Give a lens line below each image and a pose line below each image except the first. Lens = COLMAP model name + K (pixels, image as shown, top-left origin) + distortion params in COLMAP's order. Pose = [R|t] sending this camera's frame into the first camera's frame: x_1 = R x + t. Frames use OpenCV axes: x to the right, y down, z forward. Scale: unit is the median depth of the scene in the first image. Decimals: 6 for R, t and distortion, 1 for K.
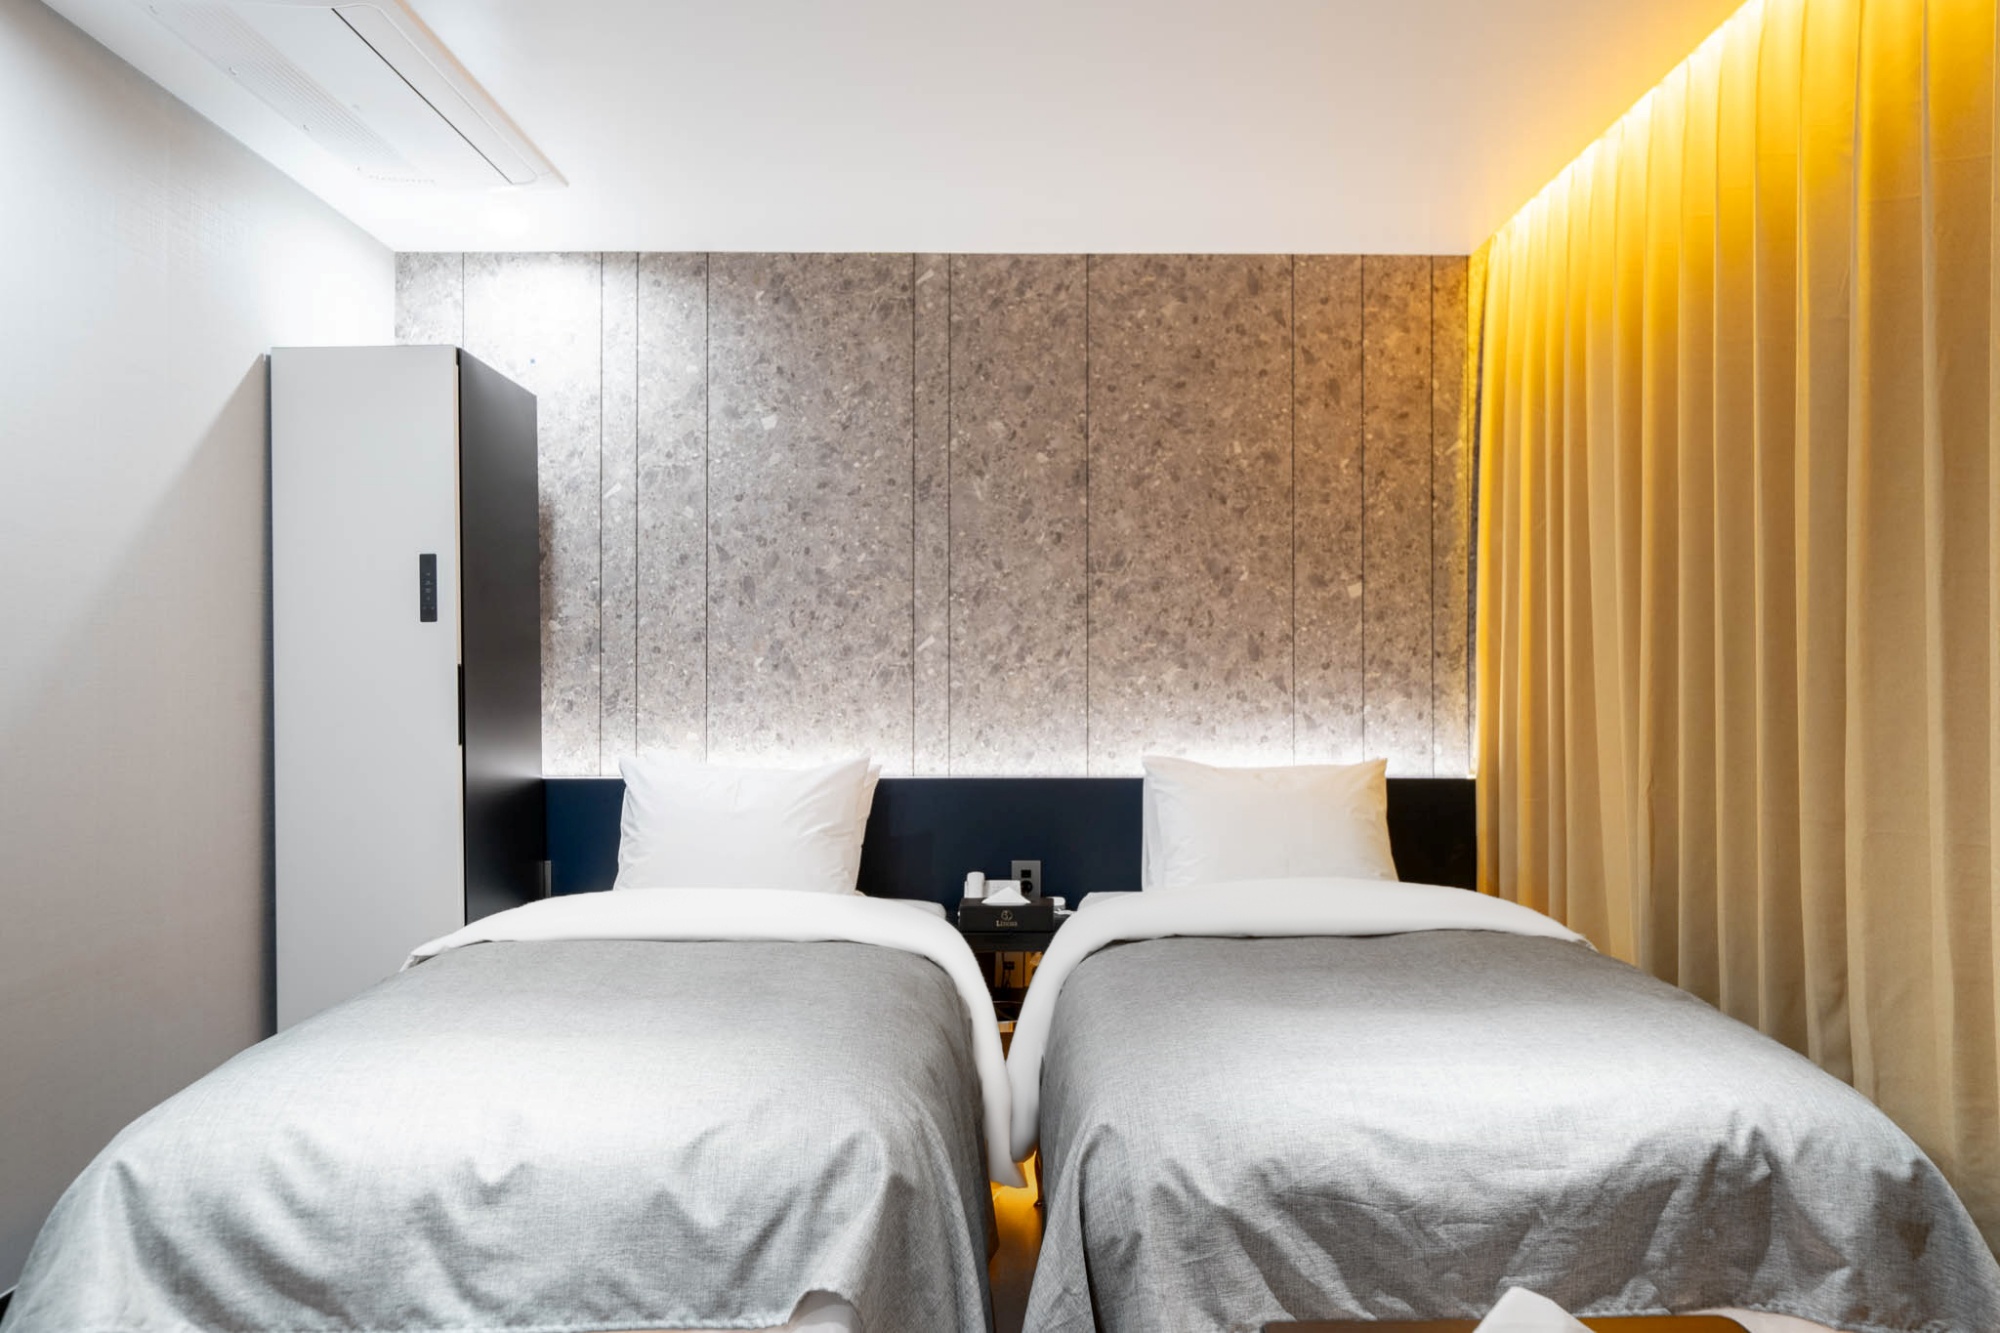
lens RADIAL K [[1340.8, 0, 999.4], [0, 1340.8, 671.2], [0, 0, 1]] dist [0.003081, -0.001217]
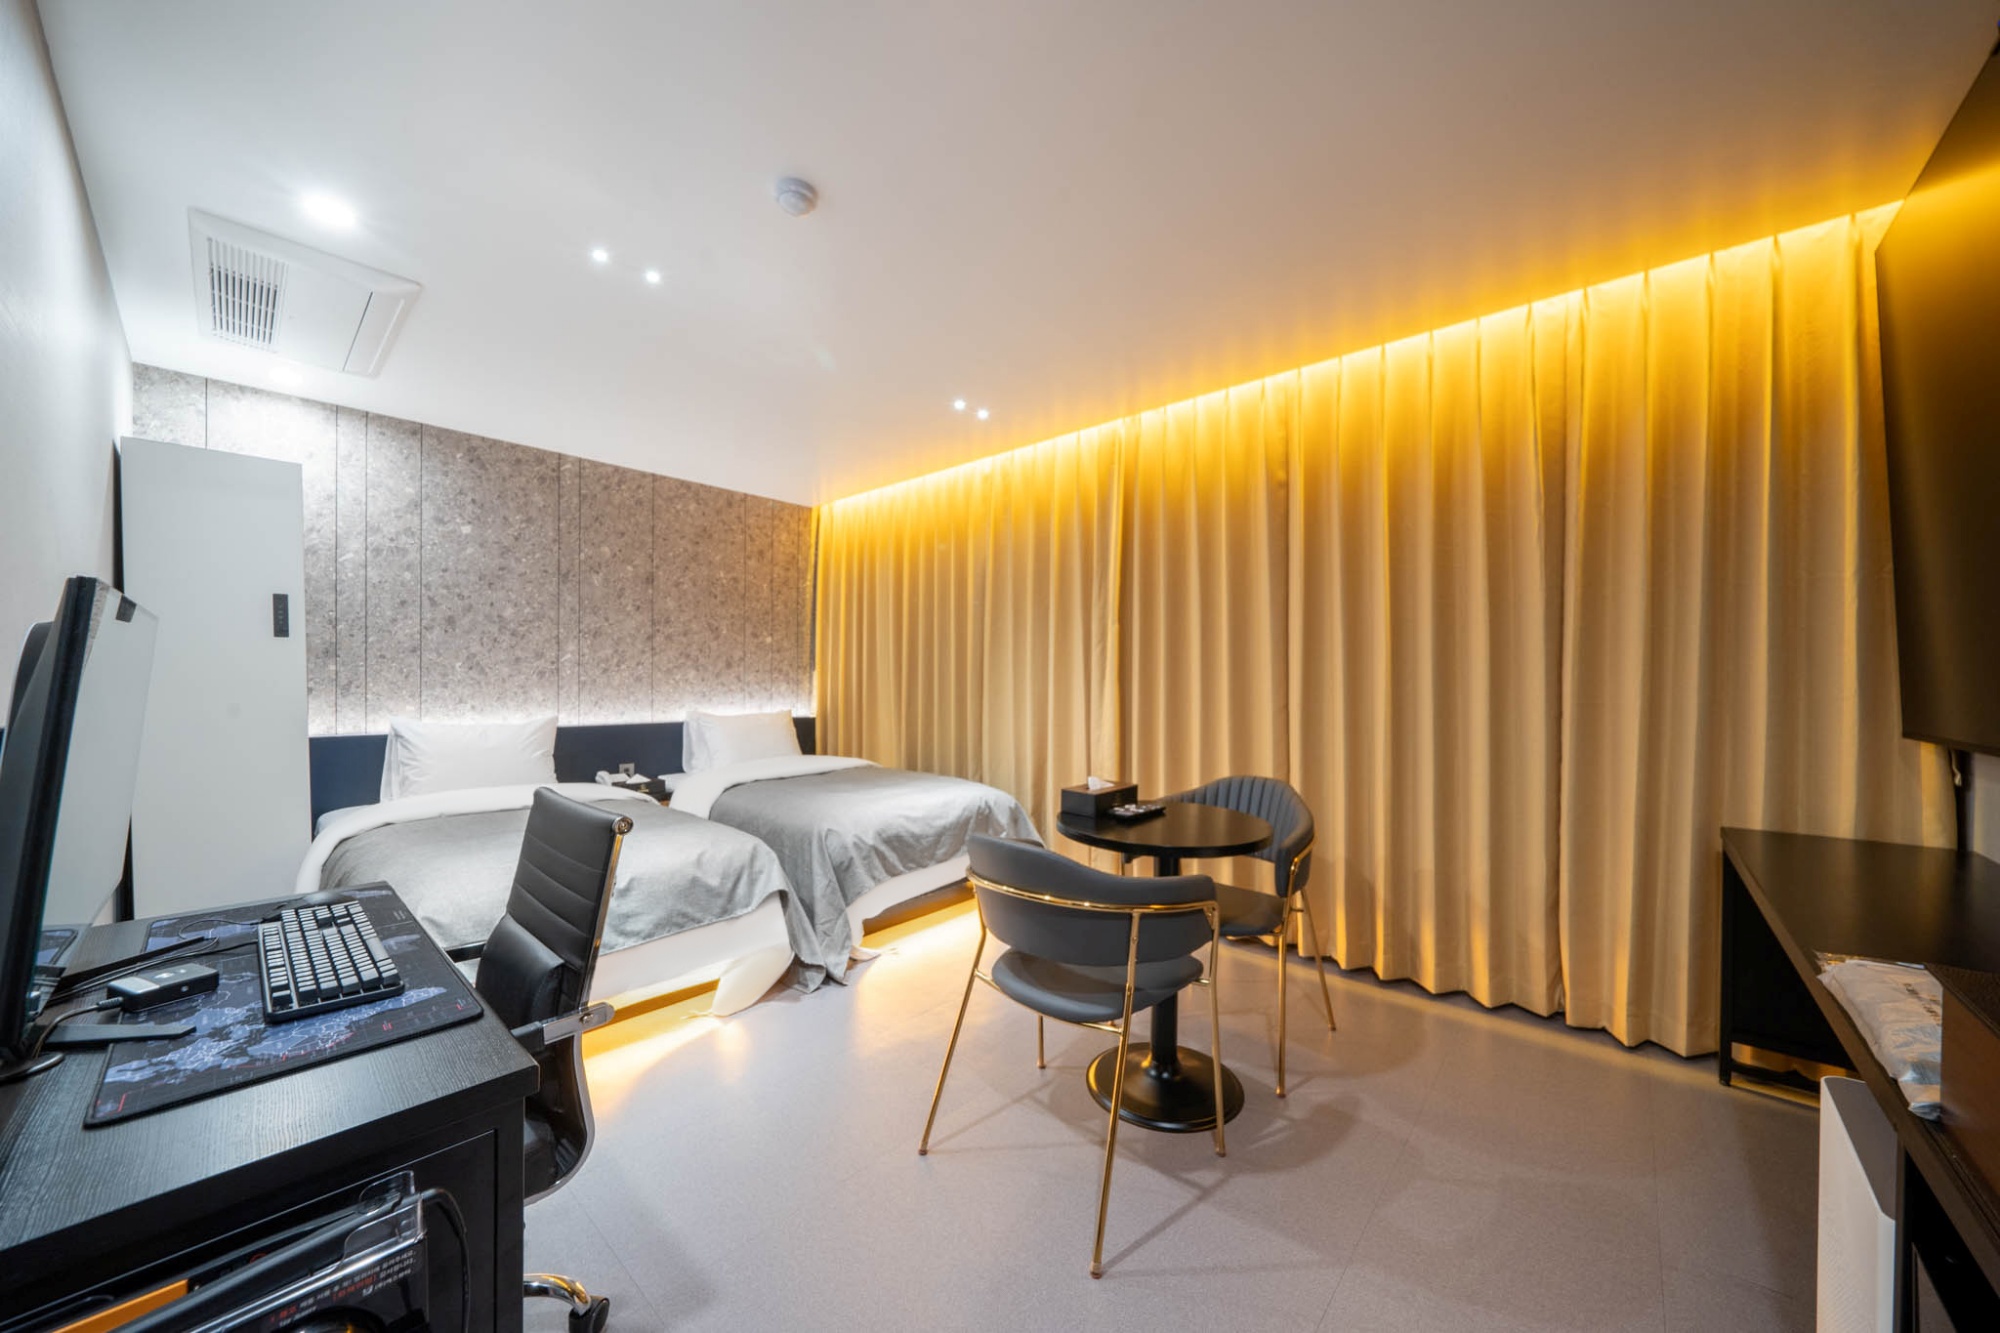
lens RADIAL K [[676.0, 0, 1018.1], [0, 676.0, 683.1], [0, 0, 1]] dist [0.003220, 0.000114]
pose [[0.667364, -0.000391, 0.744732, -0.350522], [-0.011413, 0.999877, 0.010752, -0.001255], [-0.744645, -0.015675, 0.667277, -0.139272]]
